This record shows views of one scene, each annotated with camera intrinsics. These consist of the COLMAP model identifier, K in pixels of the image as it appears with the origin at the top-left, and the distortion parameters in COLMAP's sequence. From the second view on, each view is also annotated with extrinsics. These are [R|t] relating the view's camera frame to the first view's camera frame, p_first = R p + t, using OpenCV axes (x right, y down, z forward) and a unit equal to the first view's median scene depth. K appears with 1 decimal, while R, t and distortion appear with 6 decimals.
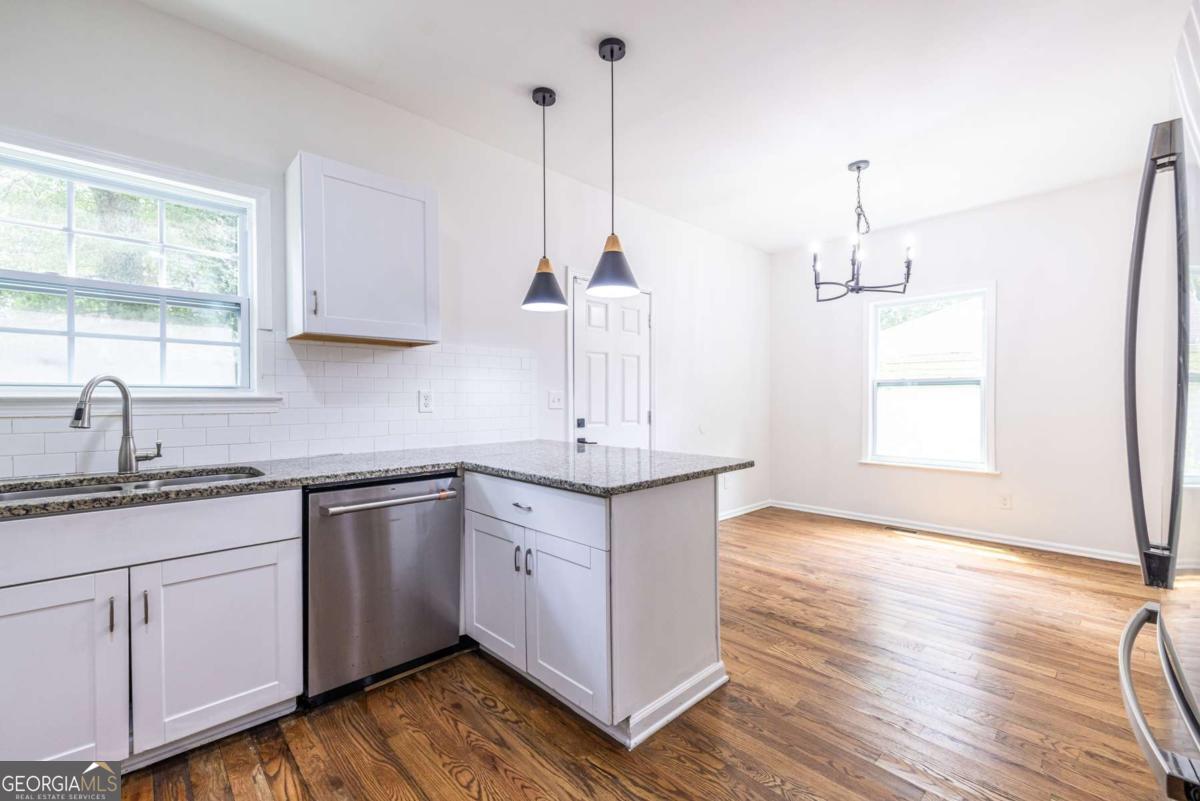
lens RADIAL K [[500.9, 0, 598.4], [0, 500.9, 409.1], [0, 0, 1]] dist [-0.002645, 0.001336]
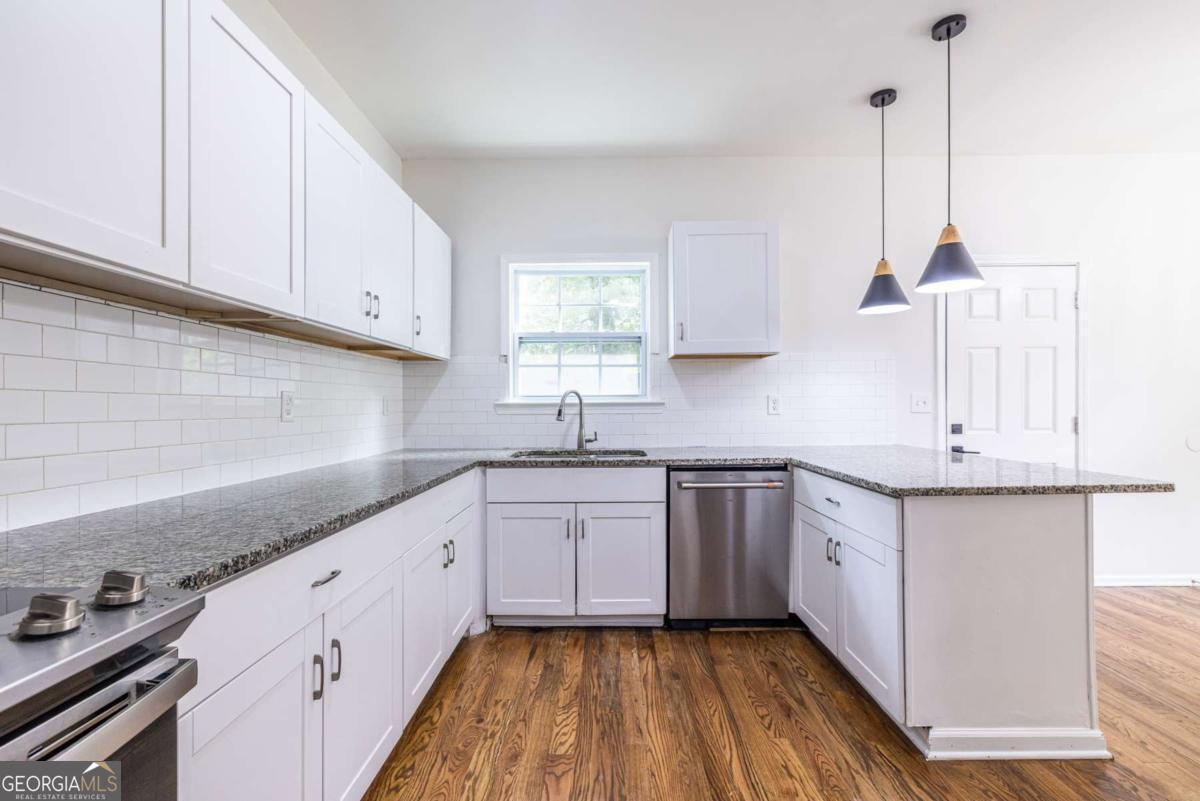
lens RADIAL K [[500.9, 0, 603.8], [0, 500.9, 410.9], [0, 0, 1]] dist [-0.002645, 0.001336]
pose [[0.722523, 0.005491, -0.691325, 0.209285], [-0.008678, 0.999962, -0.001127, 0.003419], [0.691293, 0.006813, 0.722543, -0.113208]]
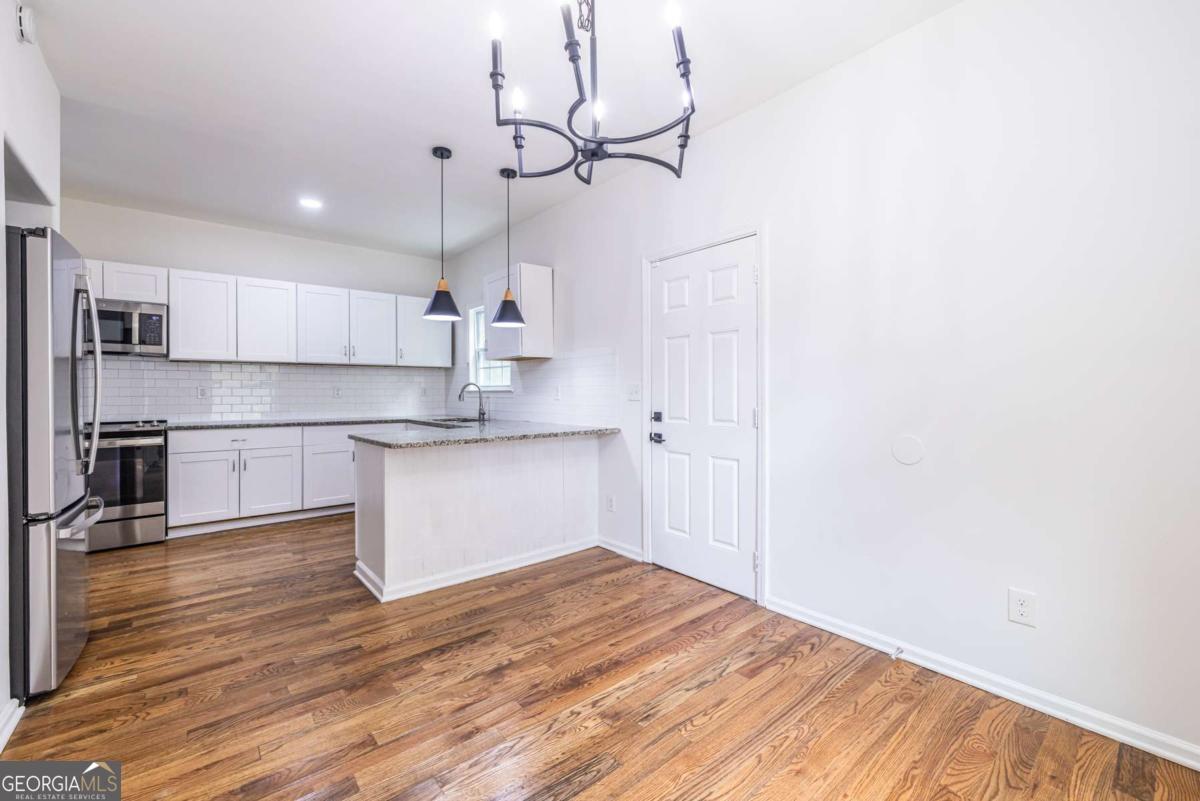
lens RADIAL K [[500.9, 0, 605.5], [0, 500.9, 392.9], [0, 0, 1]] dist [-0.002645, 0.001336]
pose [[-0.056689, 0.005085, -0.998379, 1.491227], [-0.018066, 0.999818, 0.006118, -0.034511], [0.998228, 0.018384, -0.056586, 1.592758]]
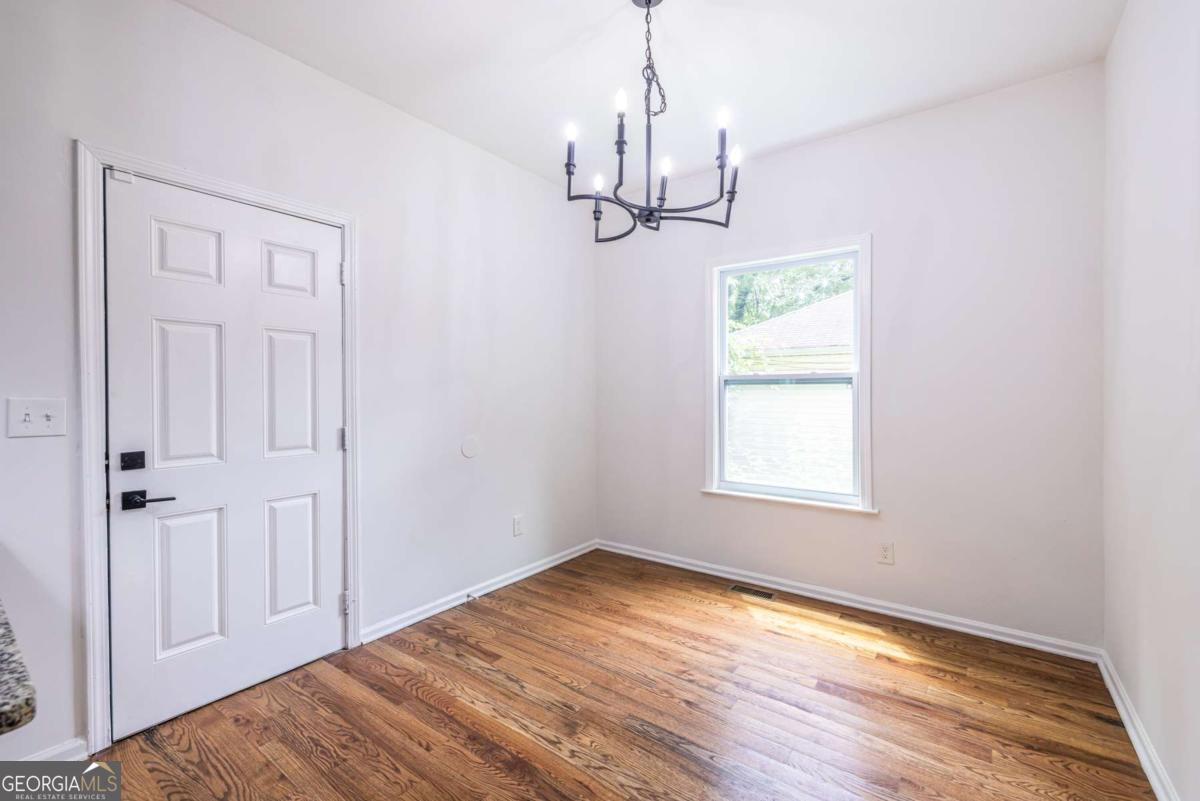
lens RADIAL K [[500.9, 0, 600.8], [0, 500.9, 397.6], [0, 0, 1]] dist [-0.002645, 0.001336]
pose [[0.984818, -0.002726, 0.173571, 0.565900], [0.004122, 0.999962, -0.007683, -0.049851], [-0.173543, 0.008282, 0.984791, 0.711079]]
